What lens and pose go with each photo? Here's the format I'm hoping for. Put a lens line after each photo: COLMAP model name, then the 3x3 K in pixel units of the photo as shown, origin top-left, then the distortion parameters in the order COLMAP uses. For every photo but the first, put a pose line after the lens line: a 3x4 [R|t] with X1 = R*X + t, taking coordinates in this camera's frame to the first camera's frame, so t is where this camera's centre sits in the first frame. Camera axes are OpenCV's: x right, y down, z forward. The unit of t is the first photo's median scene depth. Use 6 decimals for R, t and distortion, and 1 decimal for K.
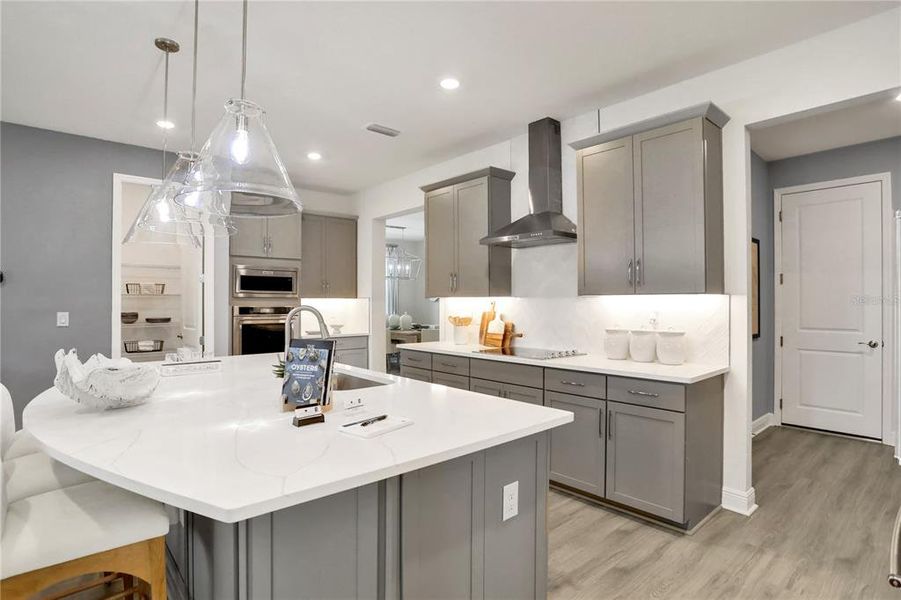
lens RADIAL K [[480.2, 0, 451.0], [0, 480.2, 299.8], [0, 0, 1]] dist [-0.073222, 0.036590]
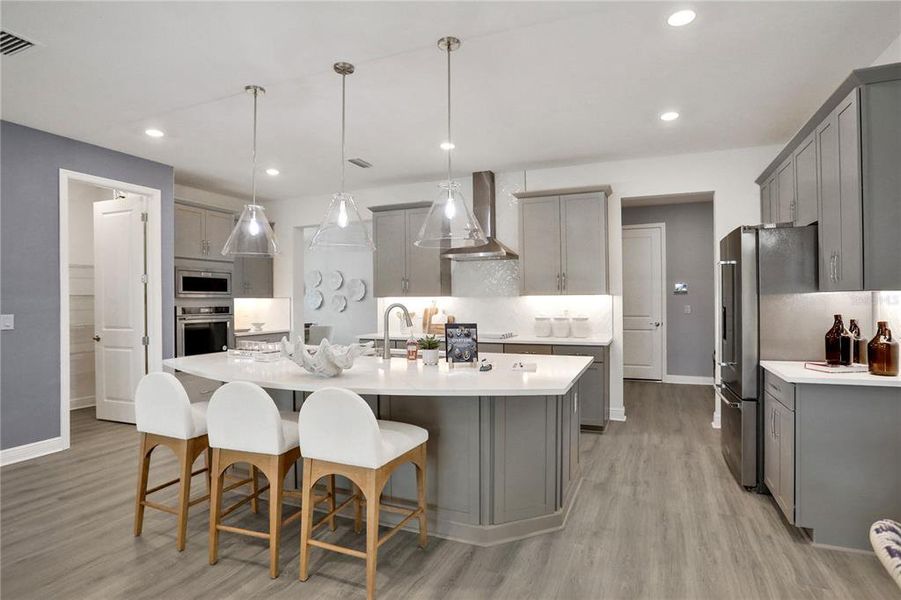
lens RADIAL K [[460.4, 0, 457.5], [0, 460.4, 296.1], [0, 0, 1]] dist [-0.061130, 0.026059]
pose [[0.909996, -0.002973, 0.414605, -0.352558], [0.005232, 0.999977, -0.004315, -0.001781], [-0.414583, 0.006096, 0.909991, -0.164684]]
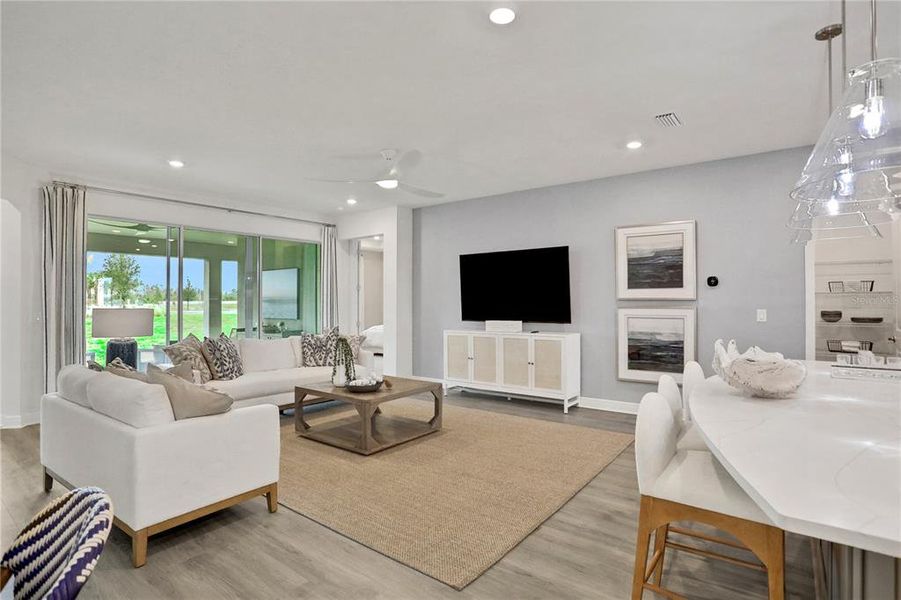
lens RADIAL K [[455.9, 0, 455.6], [0, 455.9, 299.7], [0, 0, 1]] dist [-0.088177, 0.032186]
pose [[0.186711, -0.004673, -0.982404, 0.081398], [0.006383, 0.999973, -0.003543, 0.001343], [0.982394, -0.005609, 0.186736, 0.052655]]
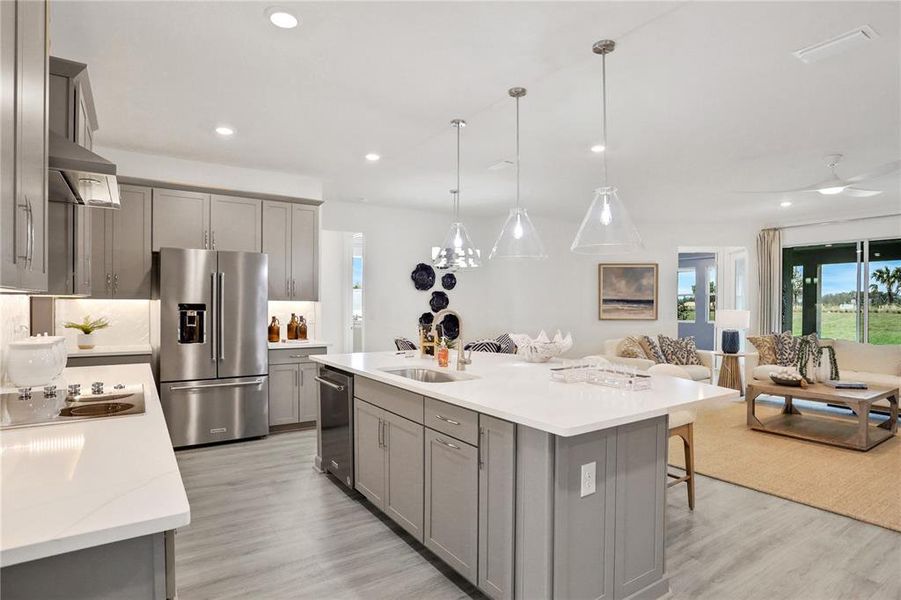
lens RADIAL K [[454.0, 0, 449.1], [0, 454.0, 307.8], [0, 0, 1]] dist [-0.074811, 0.029677]
pose [[-0.992936, -0.004931, 0.118547, -0.179459], [-0.004658, 0.999986, 0.002582, 0.003807], [-0.118558, 0.002012, -0.992945, 1.165471]]
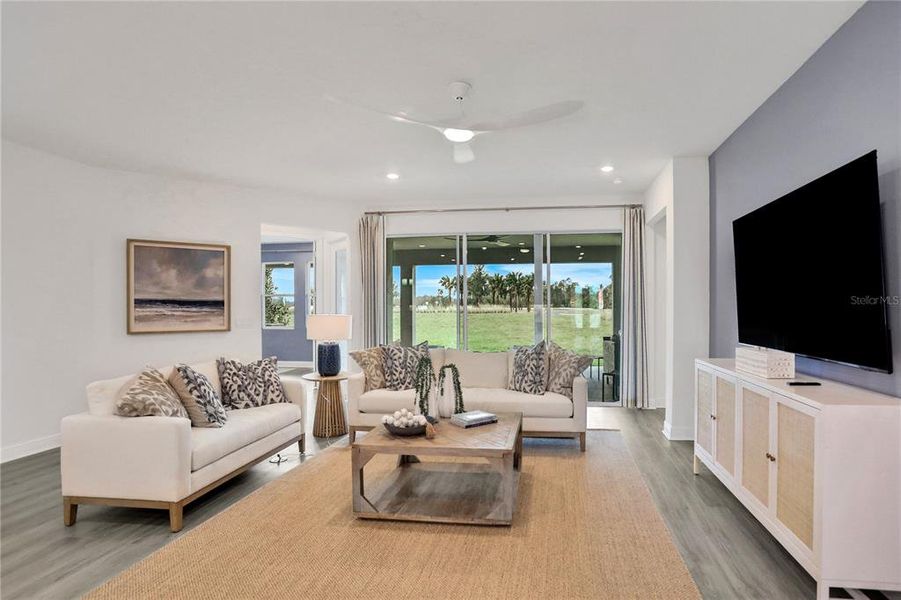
lens RADIAL K [[474.6, 0, 462.4], [0, 474.6, 307.7], [0, 0, 1]] dist [-0.075905, 0.035573]
pose [[-0.759824, 0.004692, -0.650111, -0.462467], [0.008323, 0.999962, -0.002511, 0.000068], [0.650075, -0.007319, -0.759835, 0.624334]]
